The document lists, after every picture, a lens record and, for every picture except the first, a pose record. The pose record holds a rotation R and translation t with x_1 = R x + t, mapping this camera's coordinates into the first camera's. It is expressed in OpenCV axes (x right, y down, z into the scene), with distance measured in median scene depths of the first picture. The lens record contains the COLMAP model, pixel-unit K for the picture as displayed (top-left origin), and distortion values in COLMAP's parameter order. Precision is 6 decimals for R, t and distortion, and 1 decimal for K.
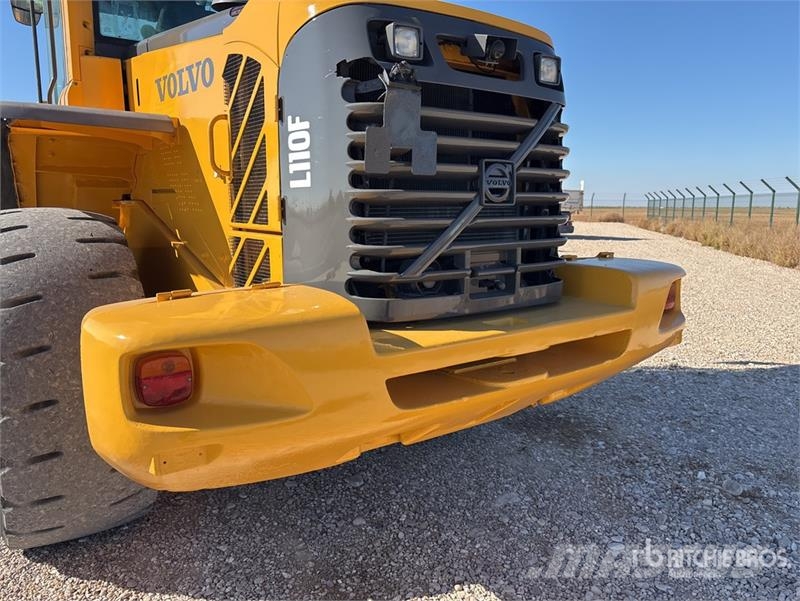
lens RADIAL K [[604.5, 0, 400.4], [0, 604.5, 309.2], [0, 0, 1]] dist [0.030590, -0.060153]
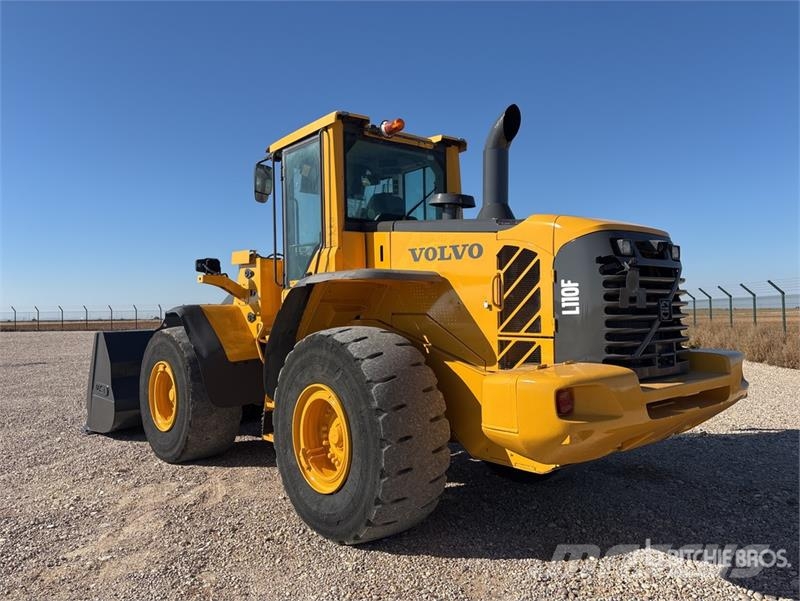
lens RADIAL K [[602.7, 0, 400.0], [0, 602.7, 300.5], [0, 0, 1]] dist [0.087048, -0.133146]
pose [[0.997757, -0.019385, 0.064078, -0.842509], [0.031236, 0.981387, -0.189483, 0.115670], [-0.059213, 0.191060, 0.979791, -0.928093]]
